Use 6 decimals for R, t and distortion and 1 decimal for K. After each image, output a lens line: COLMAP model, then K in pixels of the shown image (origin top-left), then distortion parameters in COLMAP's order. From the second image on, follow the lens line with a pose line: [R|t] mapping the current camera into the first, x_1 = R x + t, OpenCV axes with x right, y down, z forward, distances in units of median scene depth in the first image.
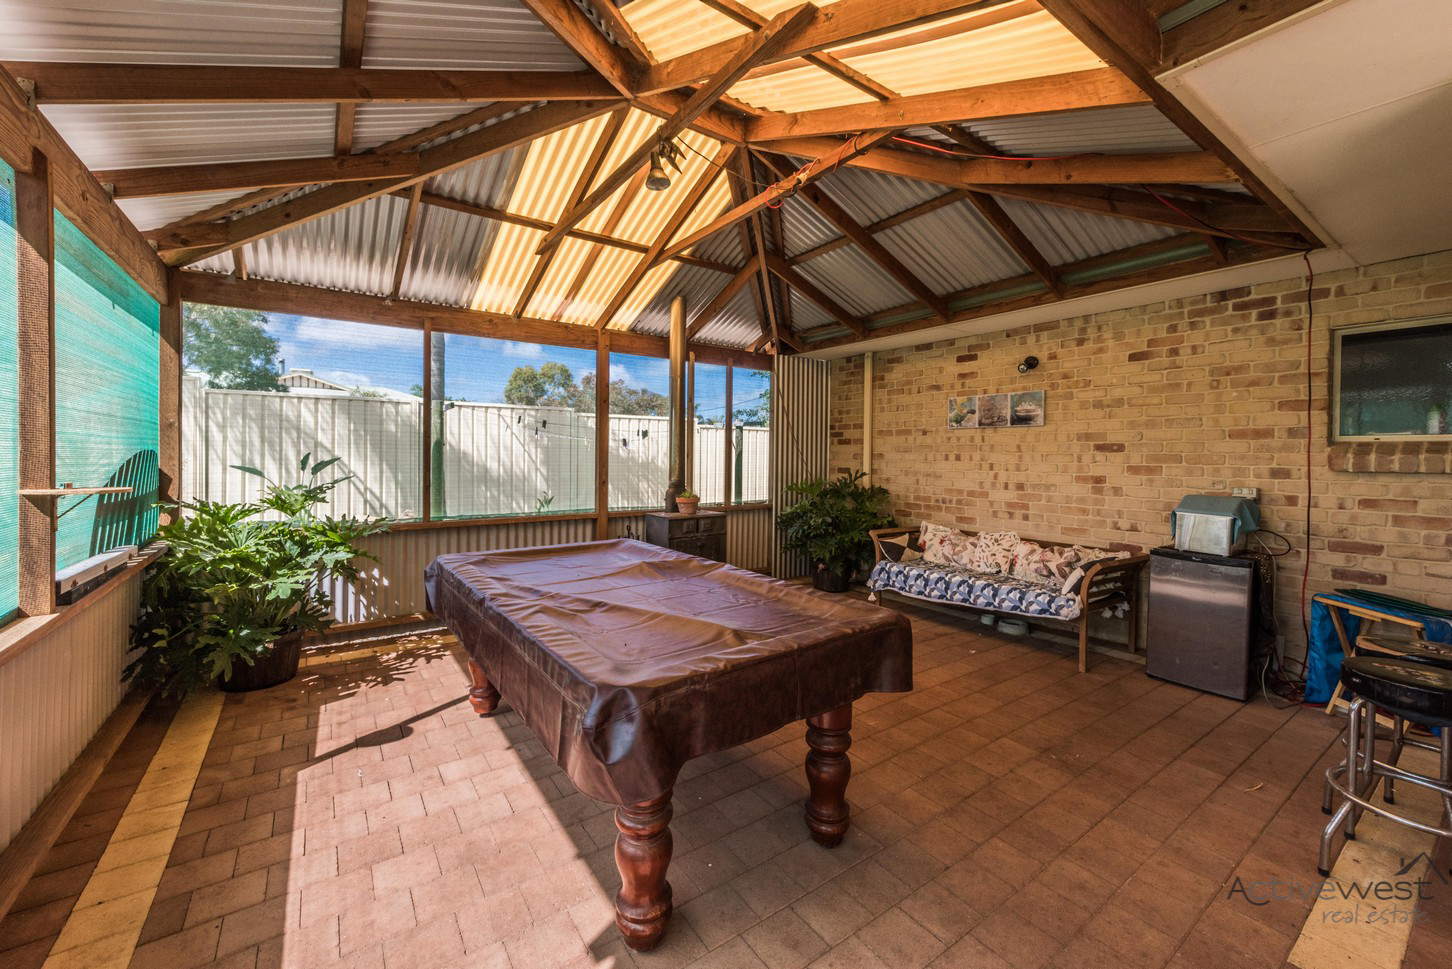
lens RADIAL K [[578.2, 0, 722.2], [0, 578.2, 467.7], [0, 0, 1]] dist [0.000354, 0.000001]
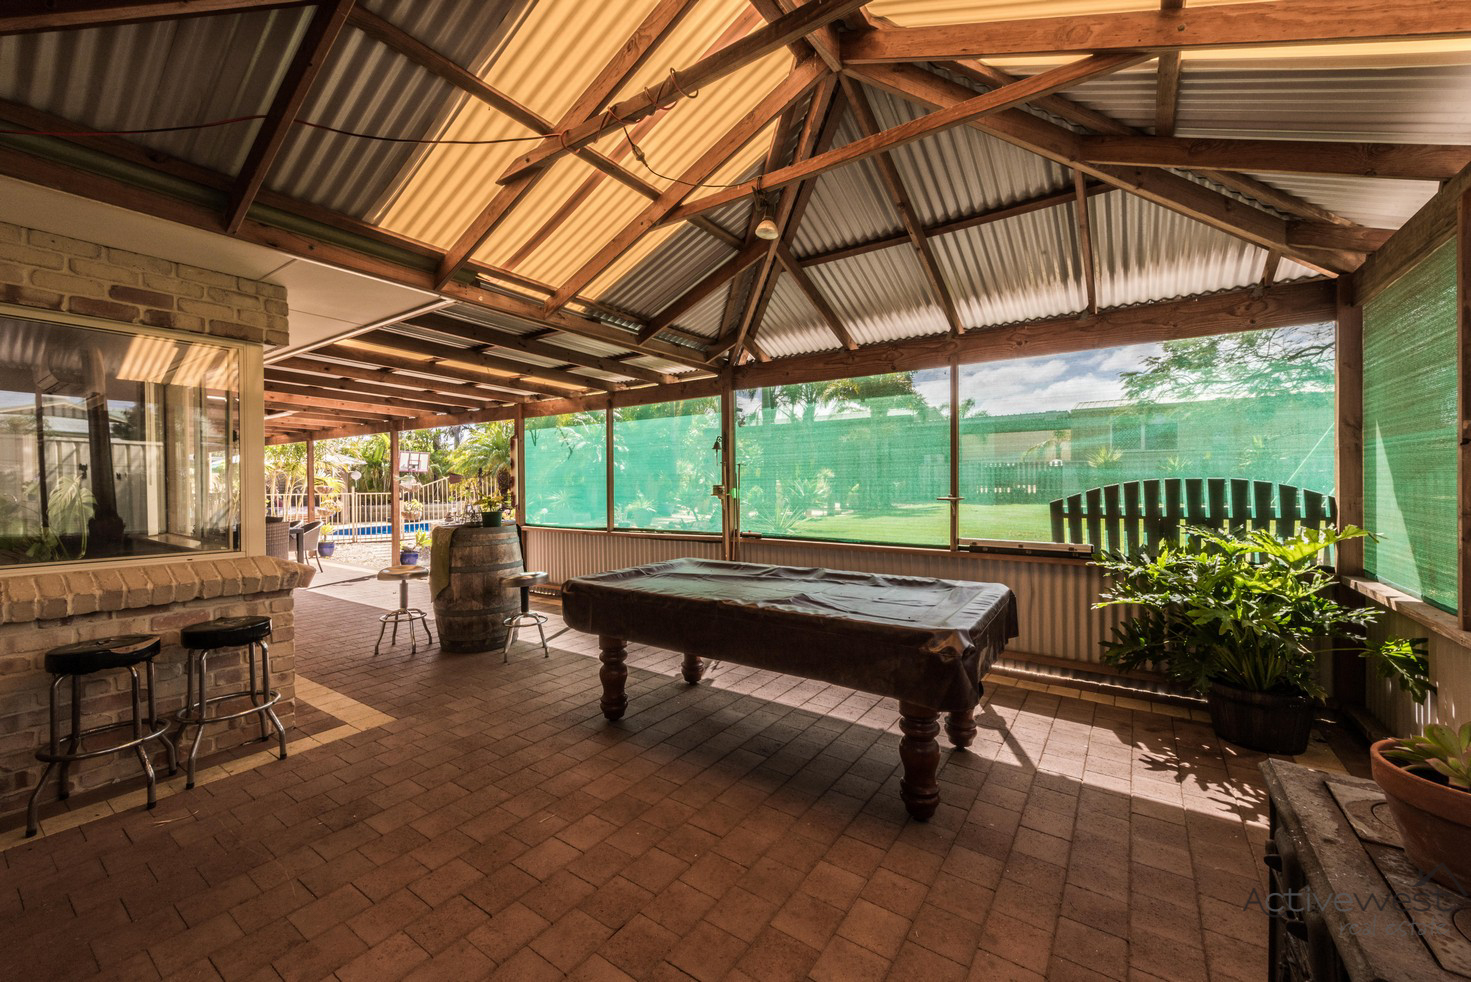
lens RADIAL K [[585.8, 0, 731.7], [0, 585.8, 474.0], [0, 0, 1]] dist [0.000354, 0.000001]
pose [[-0.940685, -0.005671, -0.339233, 0.264900], [-0.009111, 0.999922, 0.008550, -0.036461], [0.339158, 0.011134, -0.940664, 1.629866]]
